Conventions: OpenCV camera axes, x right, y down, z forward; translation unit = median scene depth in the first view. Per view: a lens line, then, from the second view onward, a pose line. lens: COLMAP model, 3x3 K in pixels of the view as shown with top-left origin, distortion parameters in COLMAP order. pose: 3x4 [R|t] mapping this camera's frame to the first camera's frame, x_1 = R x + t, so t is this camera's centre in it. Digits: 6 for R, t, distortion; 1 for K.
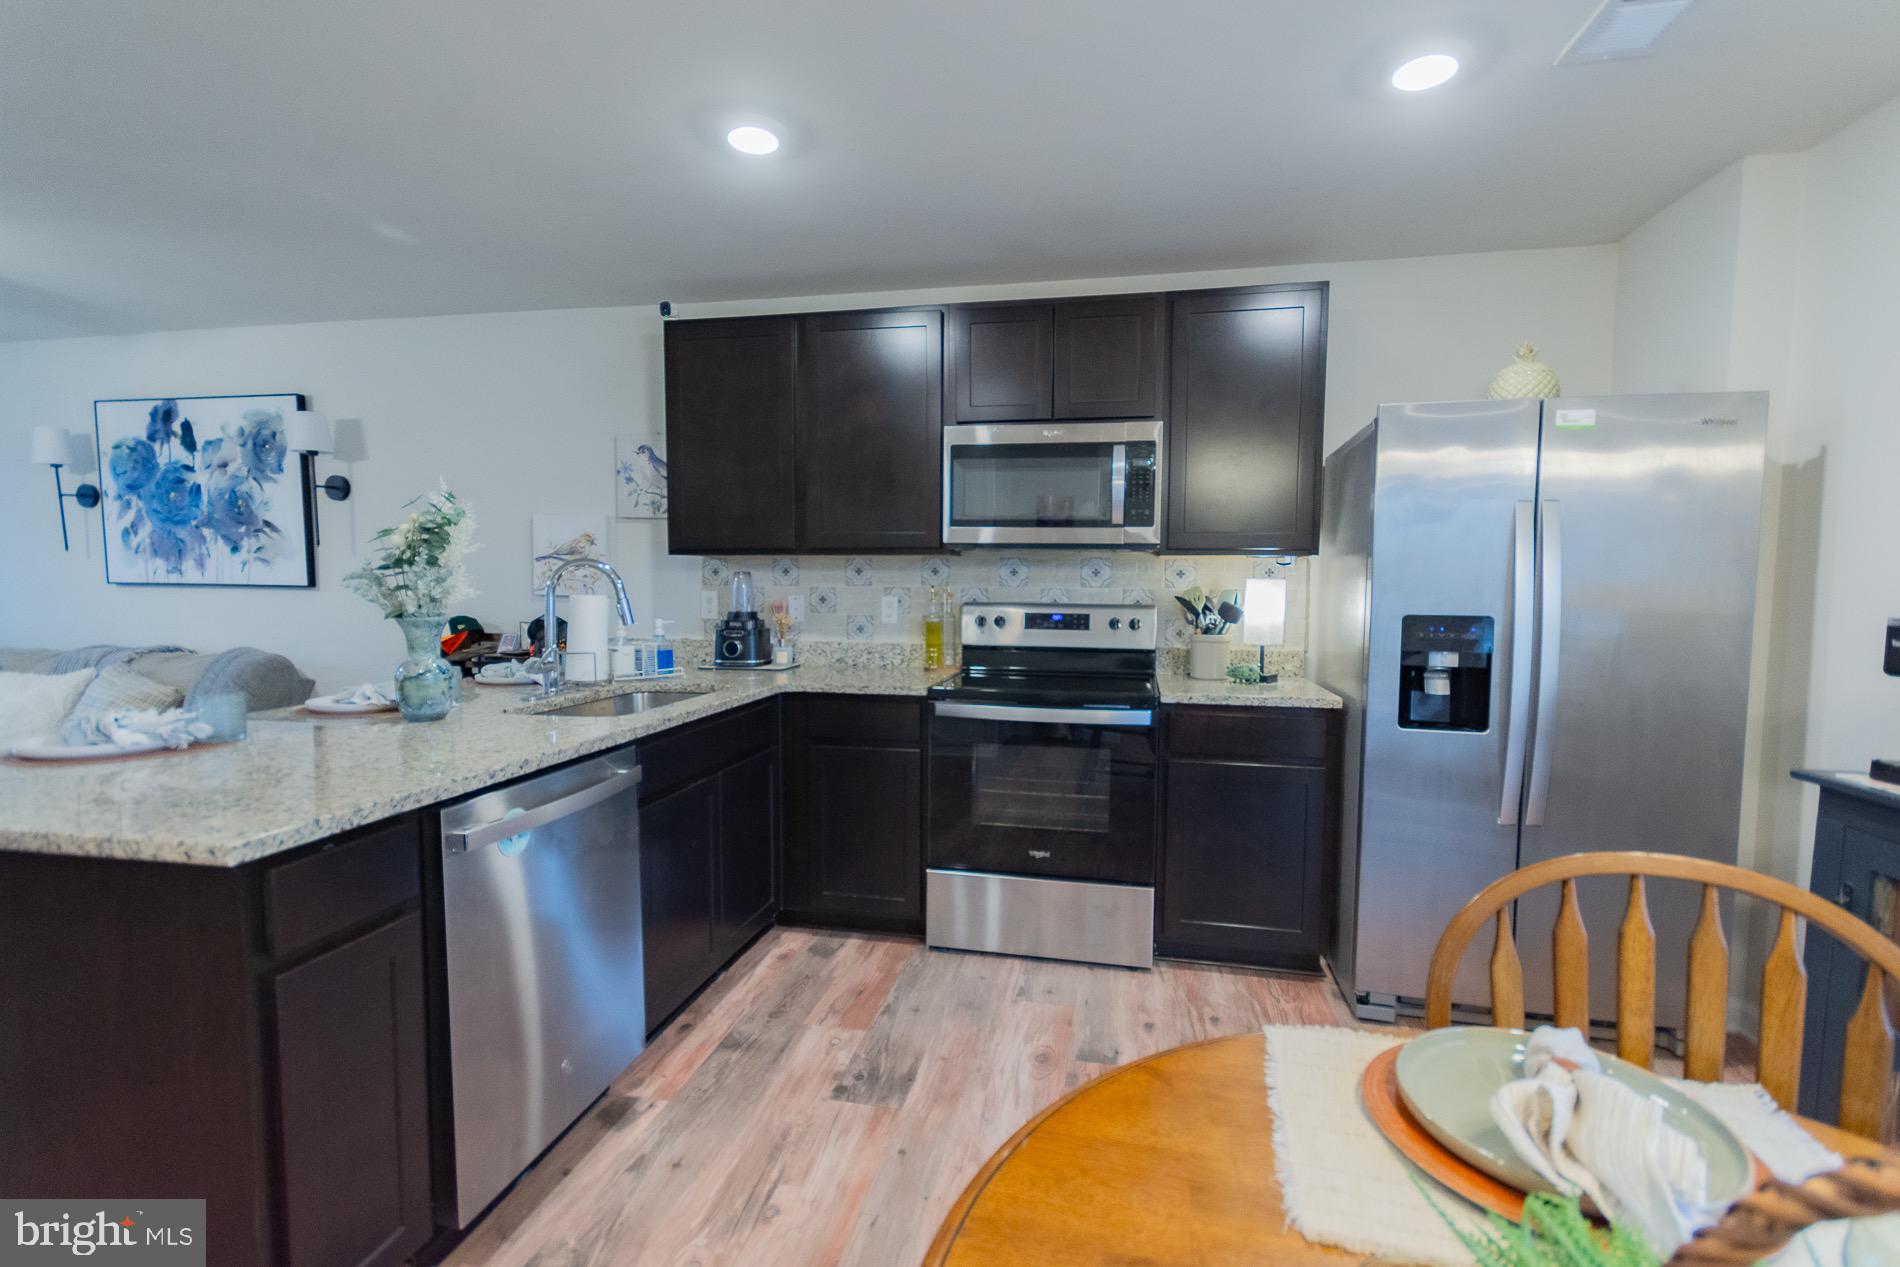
lens RADIAL K [[850.7, 0, 943.2], [0, 850.7, 637.1], [0, 0, 1]] dist [0.013857, -0.004327]
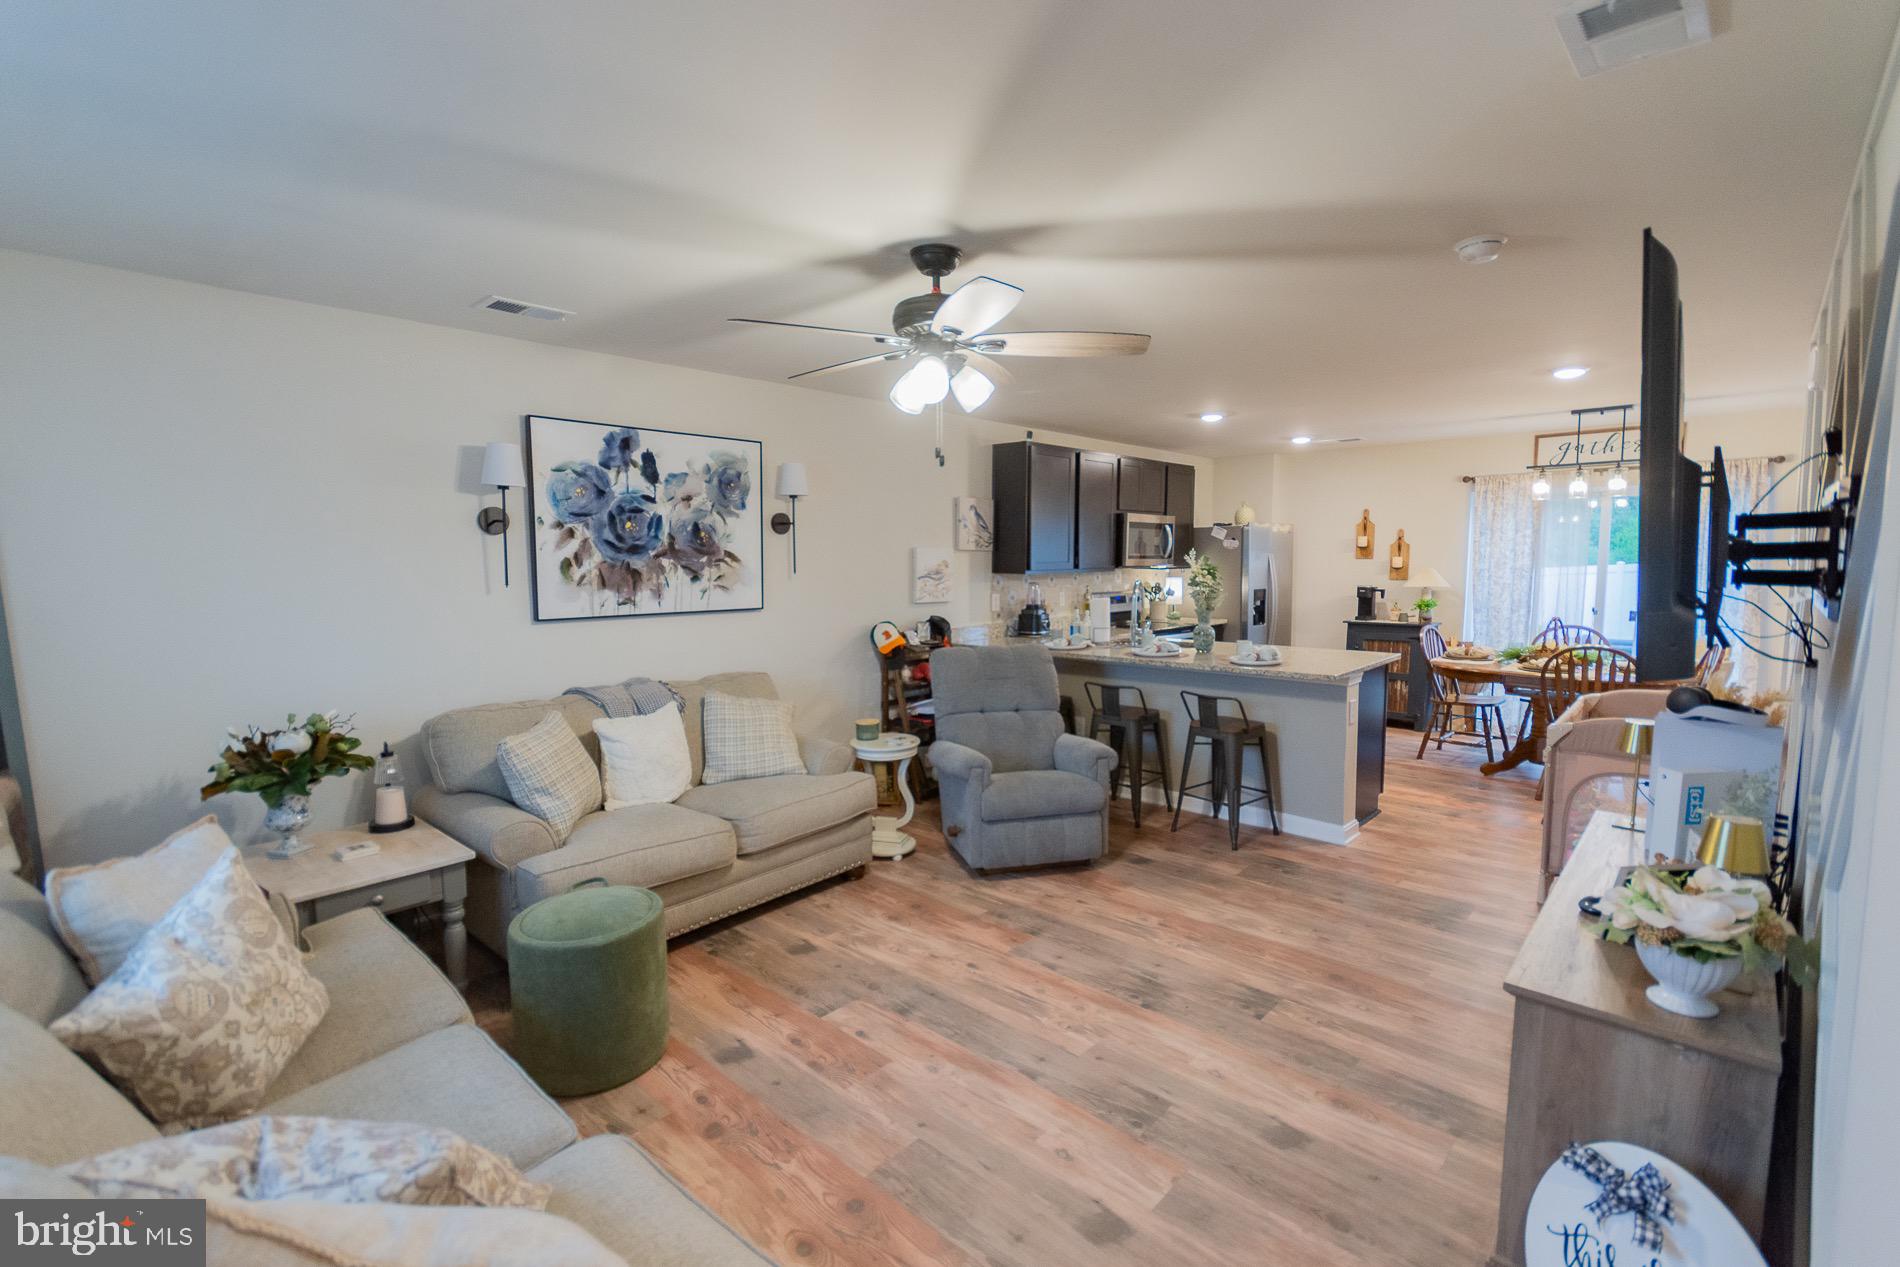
lens RADIAL K [[850.7, 0, 943.6], [0, 850.7, 633.9], [0, 0, 1]] dist [0.013857, -0.004327]
pose [[0.522484, -0.089944, 0.847892, -1.743733], [0.067928, 0.995651, 0.063760, -0.089827], [-0.849939, 0.024282, 0.526322, 0.211064]]
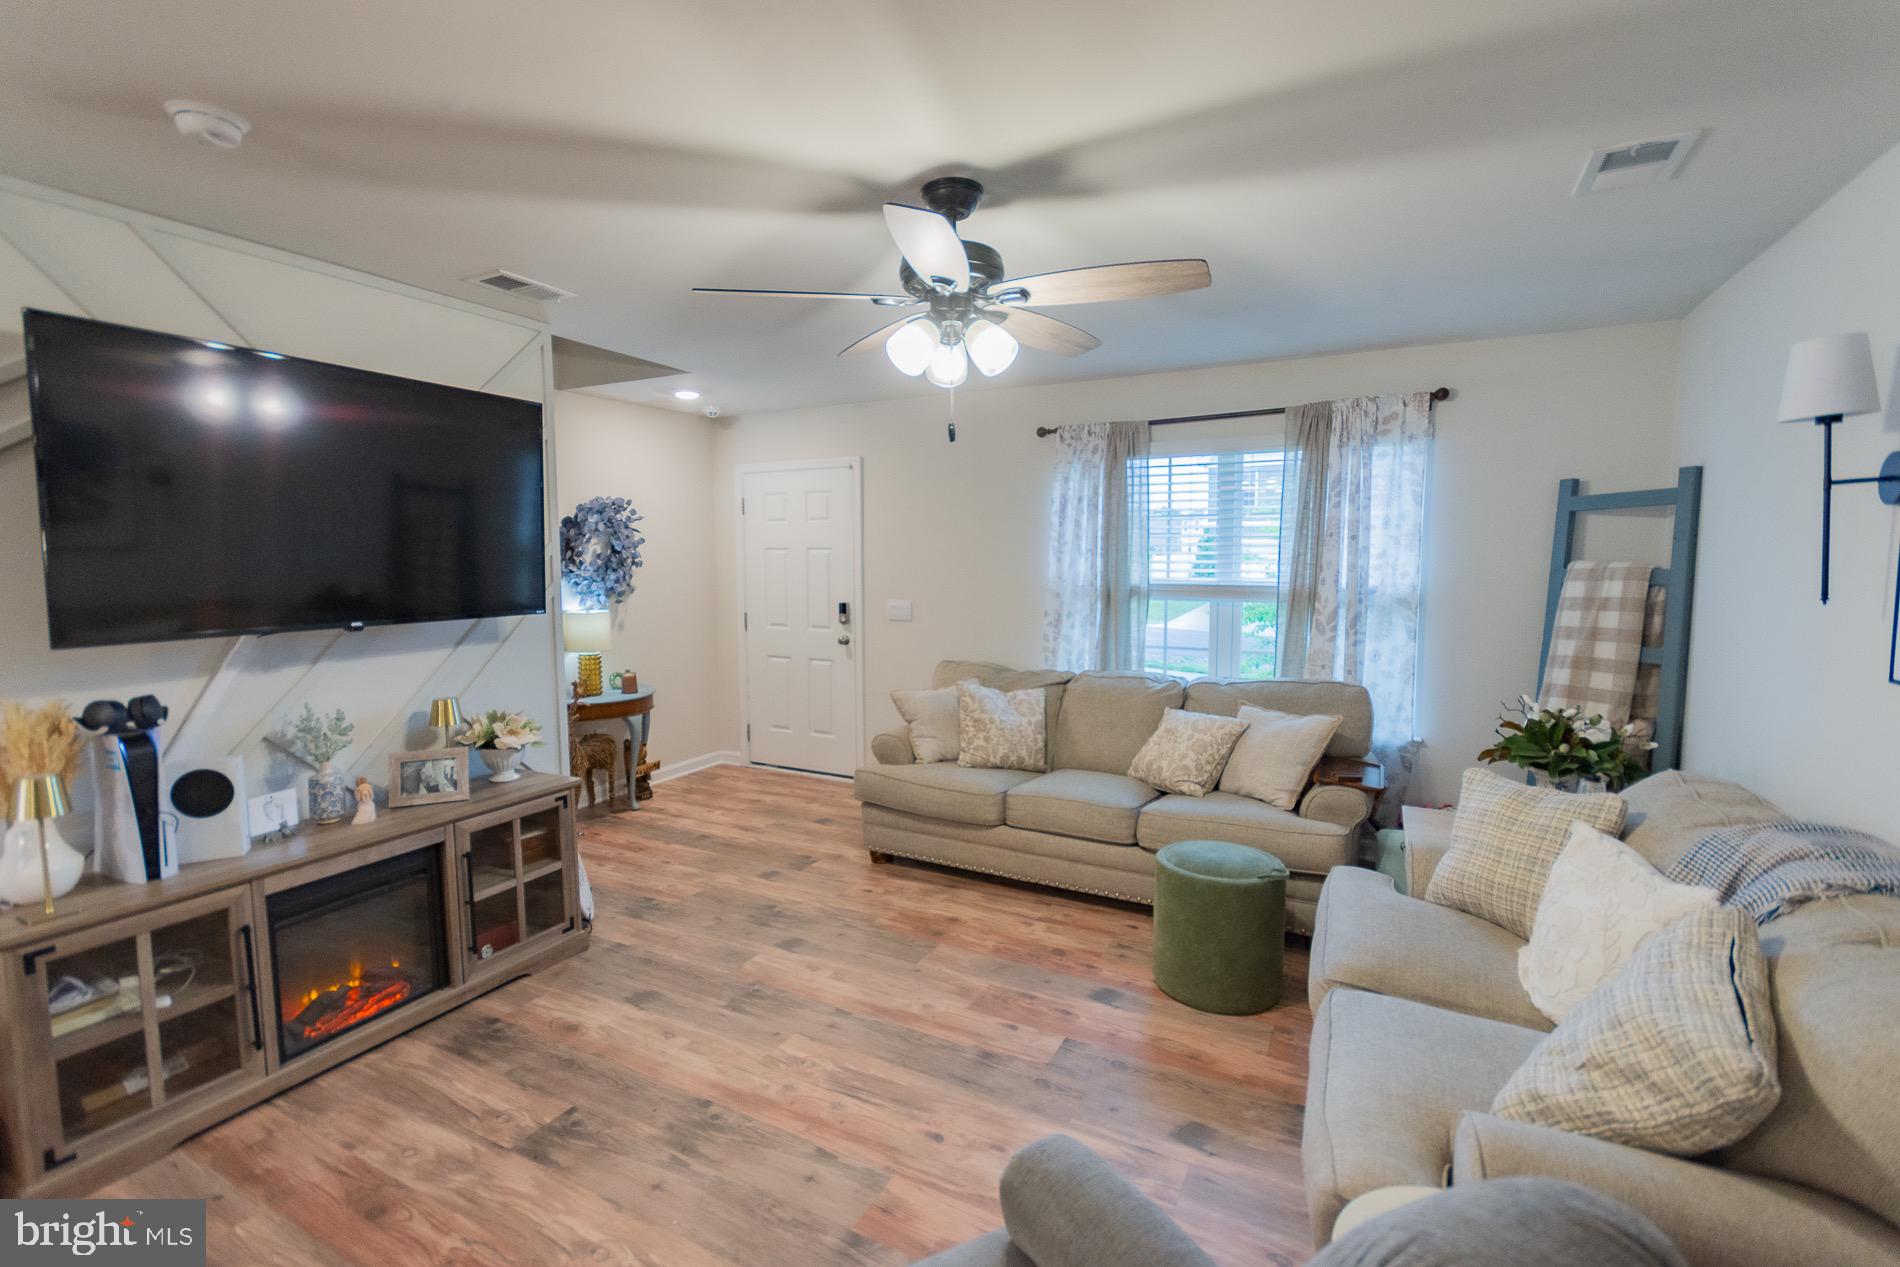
lens RADIAL K [[850.7, 0, 942.8], [0, 850.7, 640.0], [0, 0, 1]] dist [0.013857, -0.004327]
pose [[-0.278516, 0.090001, -0.956205, -0.510126], [-0.067604, 0.991293, 0.112995, -0.116247], [0.958049, 0.096114, -0.270006, 0.770078]]
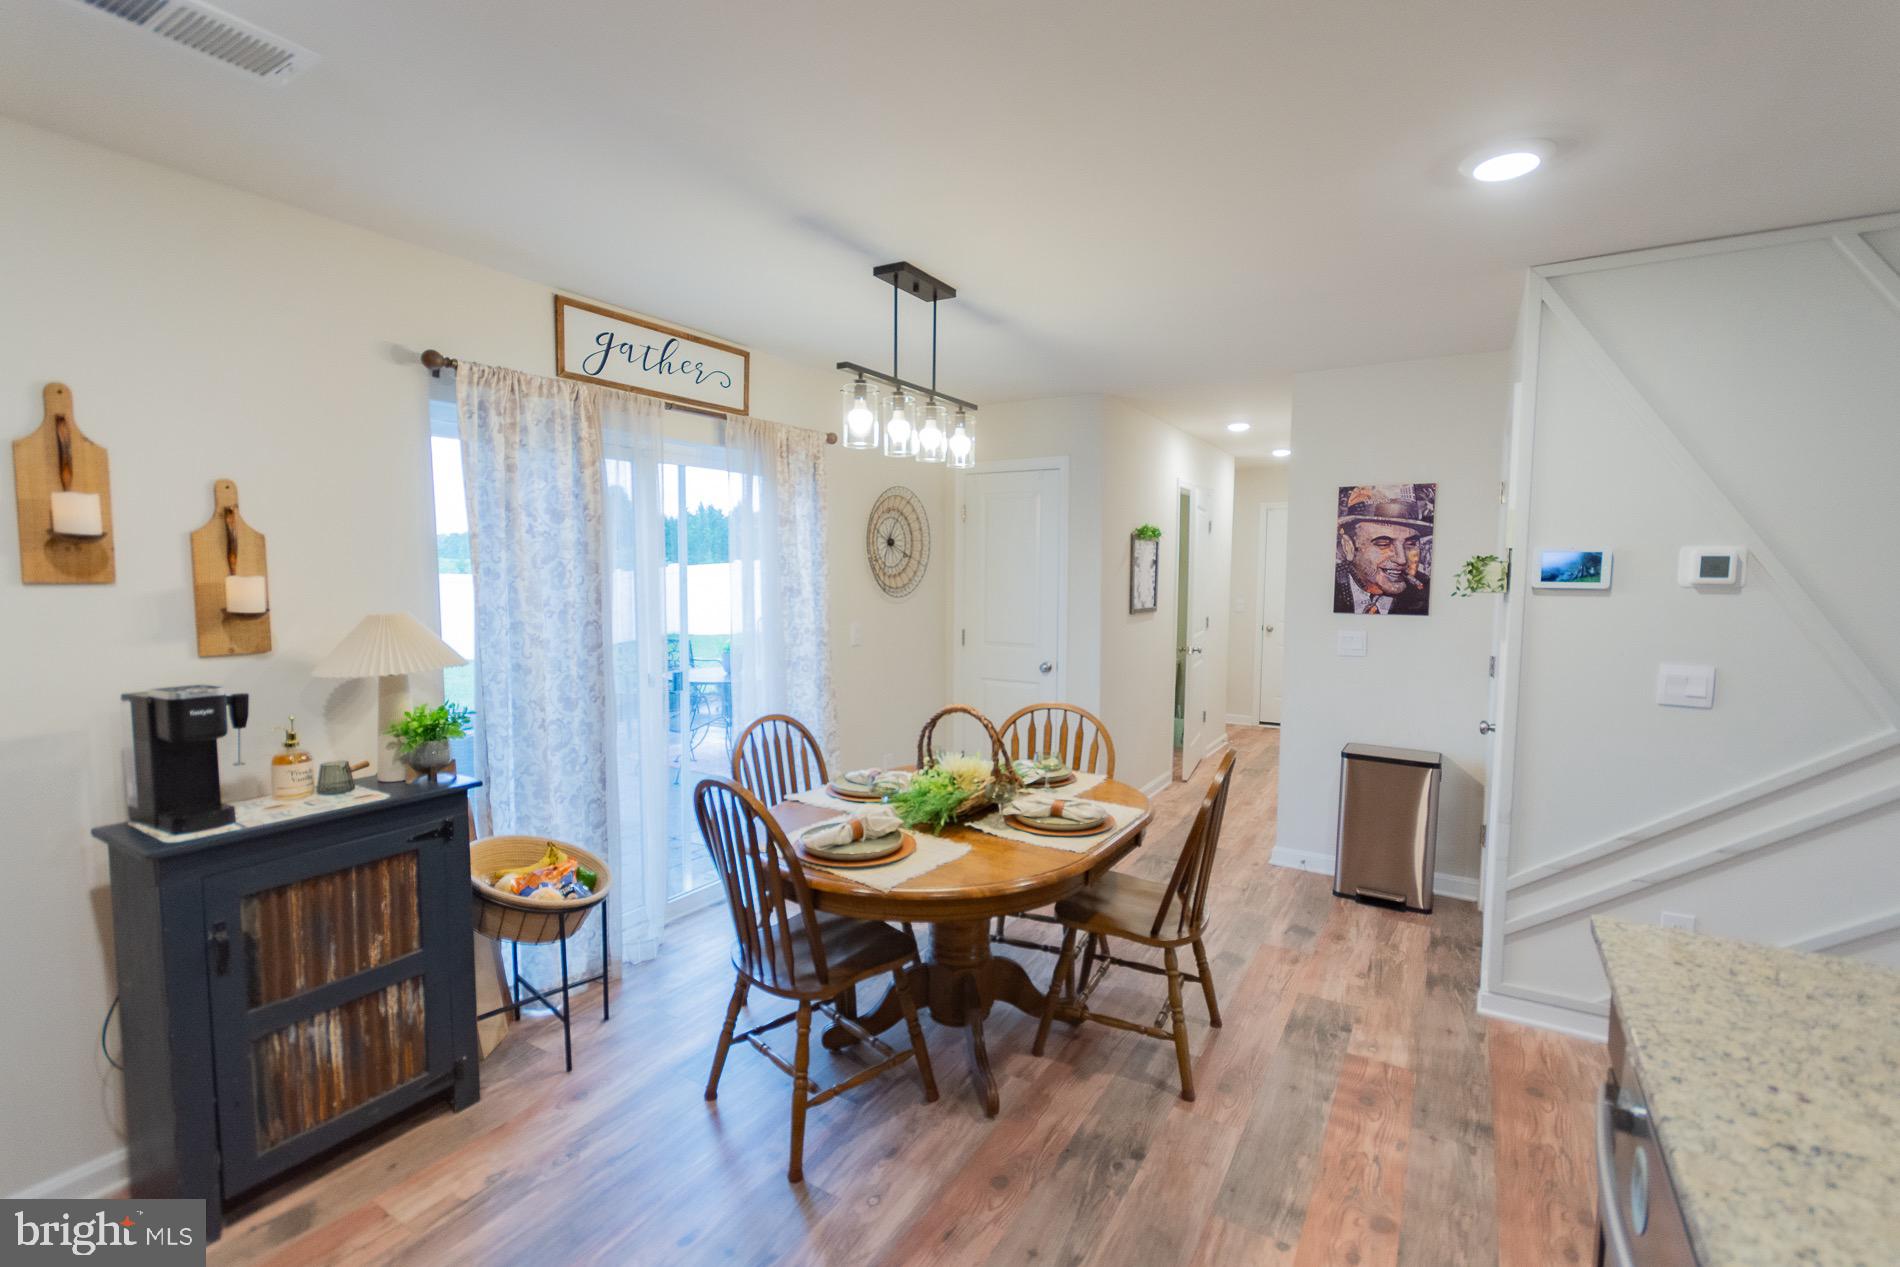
lens RADIAL K [[850.7, 0, 941.7], [0, 850.7, 629.9], [0, 0, 1]] dist [0.013857, -0.004327]
pose [[-0.944354, -0.036699, 0.326876, -0.093202], [0.009850, 0.990156, 0.139622, -0.110447], [-0.328782, 0.135072, -0.934697, 0.745167]]
